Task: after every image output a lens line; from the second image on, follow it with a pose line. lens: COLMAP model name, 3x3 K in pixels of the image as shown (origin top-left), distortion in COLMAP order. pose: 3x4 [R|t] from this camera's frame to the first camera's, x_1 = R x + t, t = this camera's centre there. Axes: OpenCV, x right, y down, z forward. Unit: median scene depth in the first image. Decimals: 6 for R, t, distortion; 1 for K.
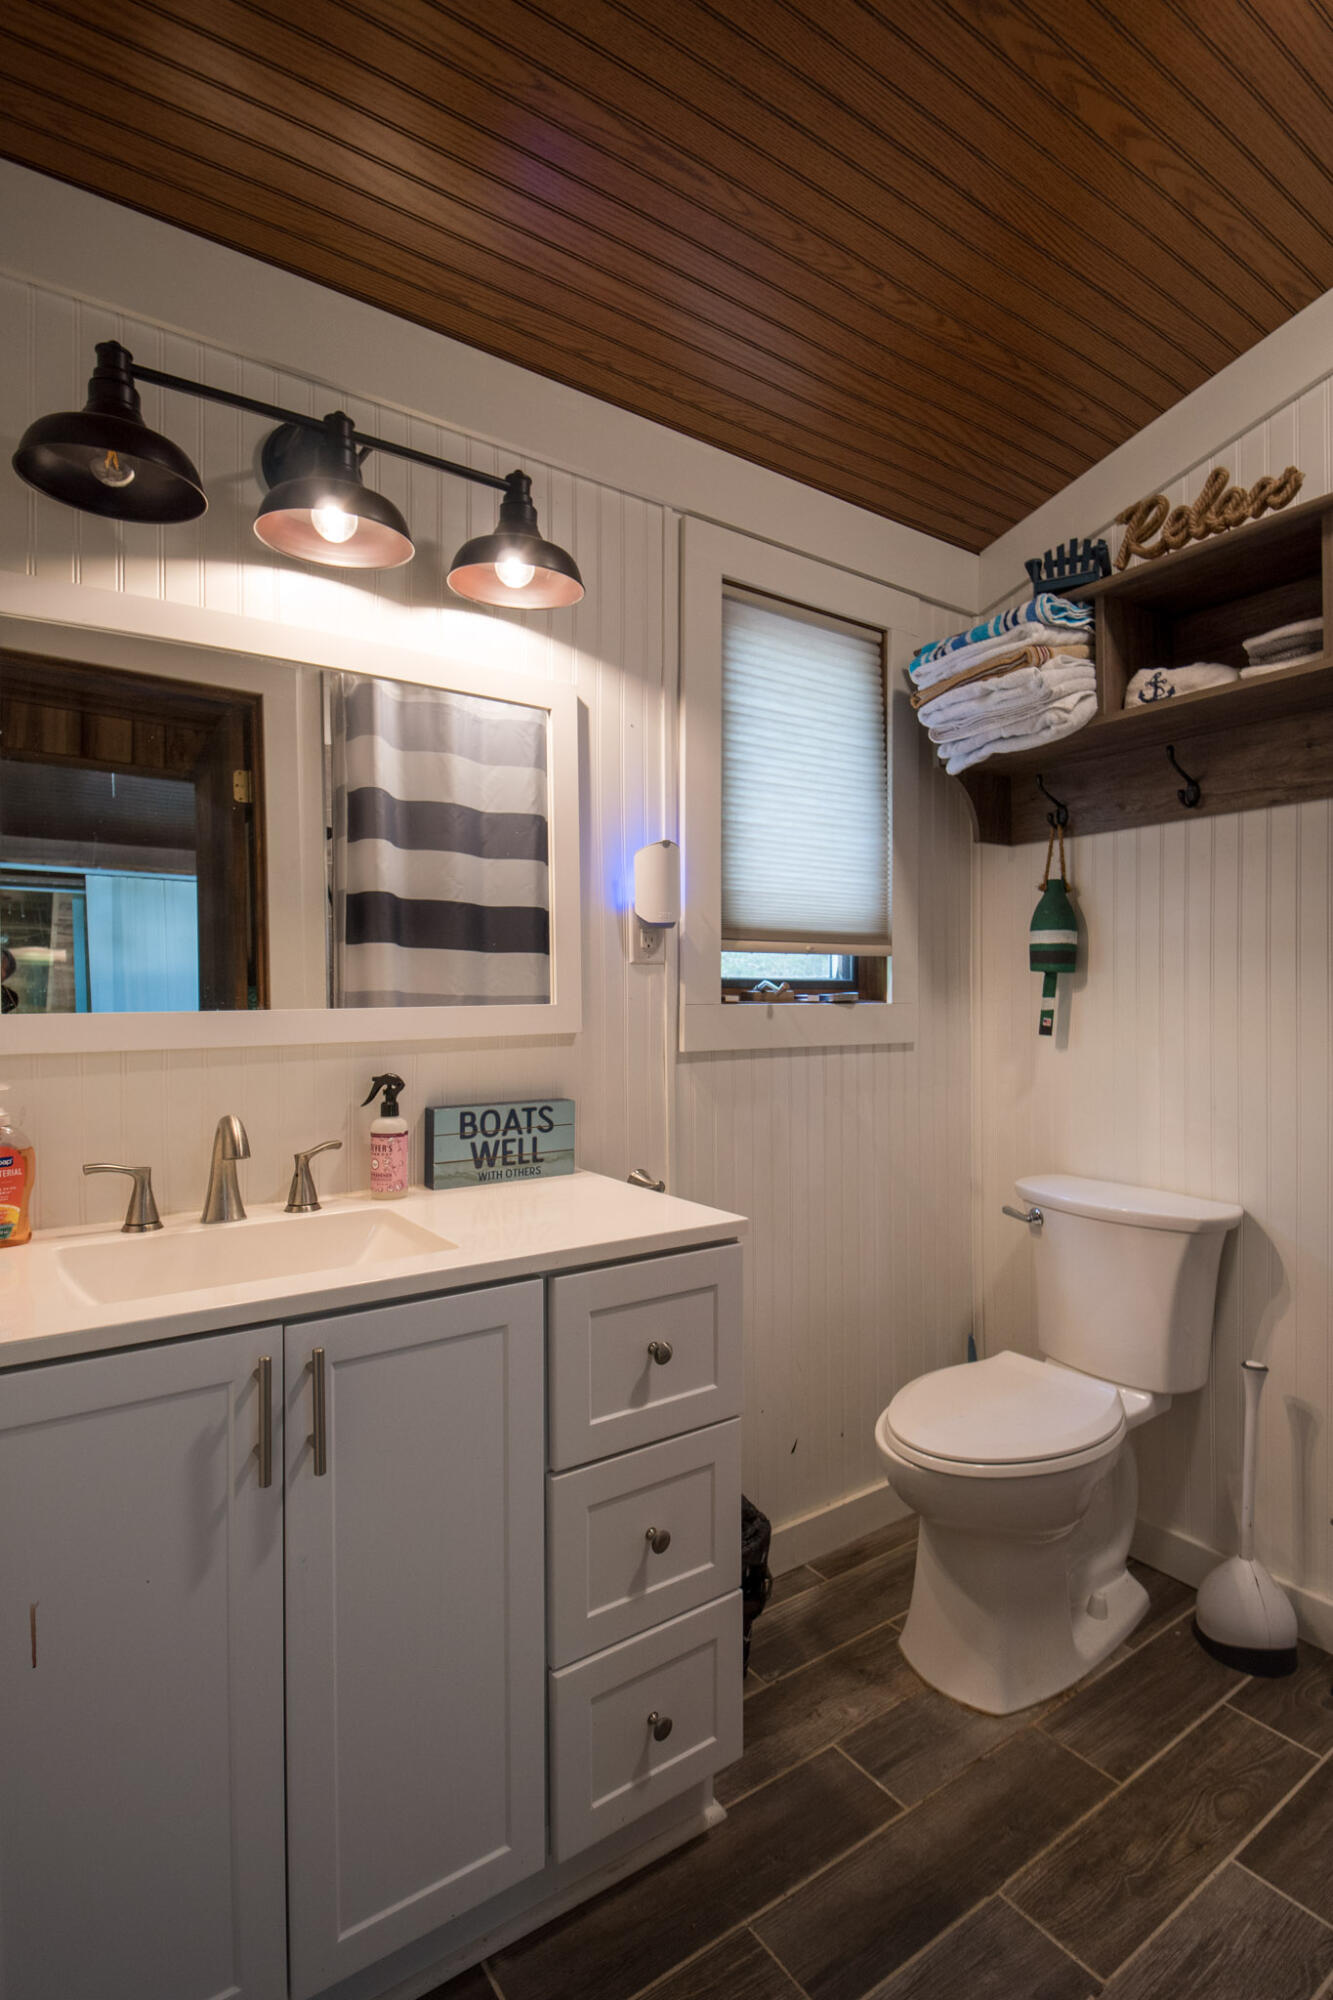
lens RADIAL K [[949.1, 0, 585.1], [0, 949.1, 1007.7], [0, 0, 1]] dist [0.009459, -0.015152]
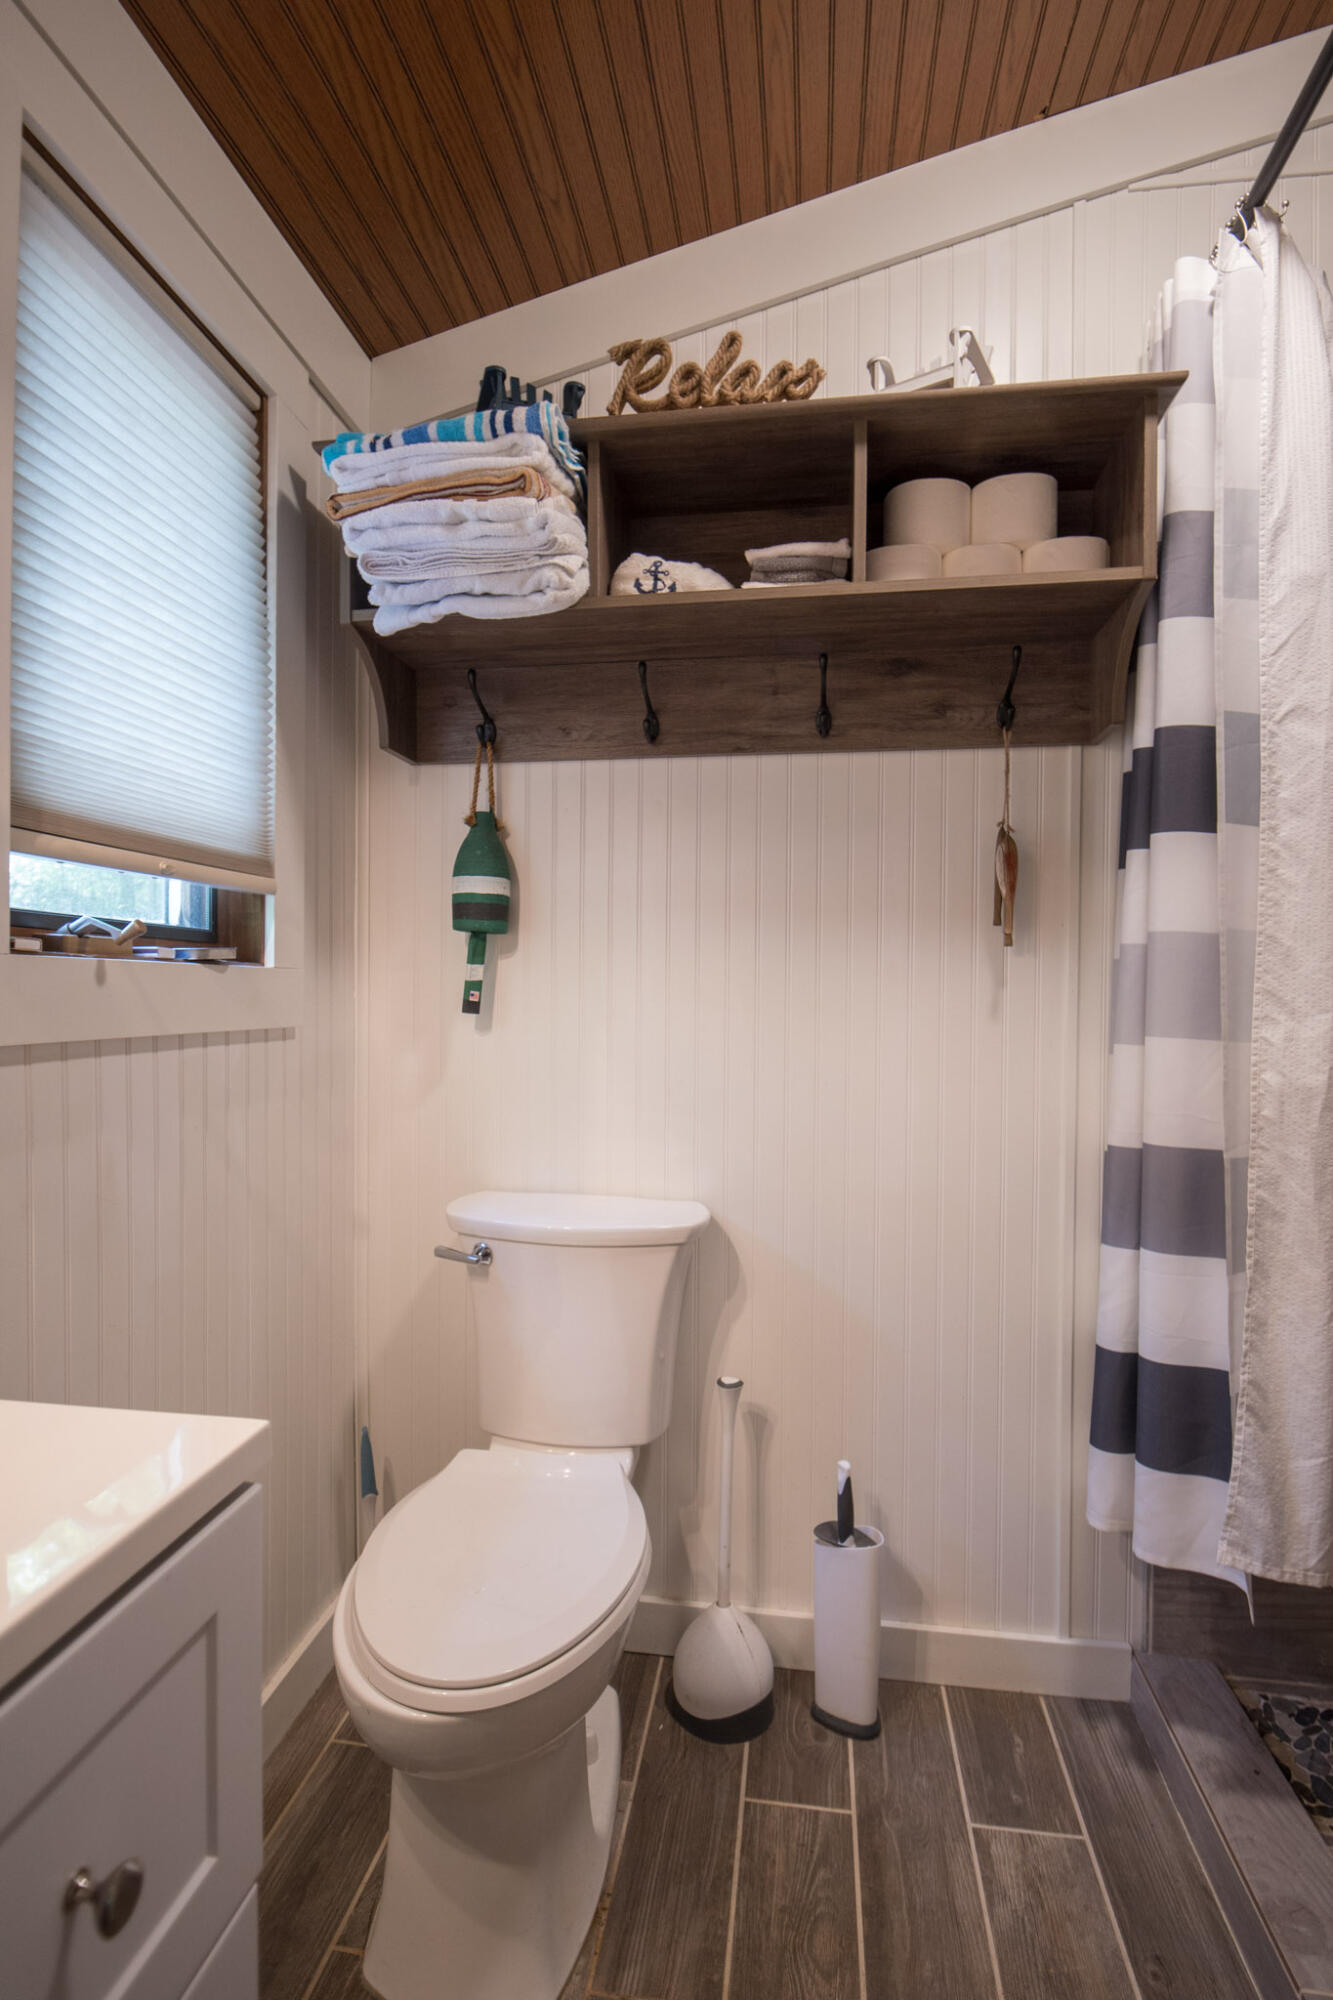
lens RADIAL K [[949.1, 0, 585.1], [0, 949.1, 1007.7], [0, 0, 1]] dist [0.009459, -0.015152]
pose [[0.633271, -0.000176, 0.773930, -0.055132], [-0.005067, 0.999978, 0.004373, 0.021753], [-0.773914, -0.006690, 0.633256, 0.466282]]
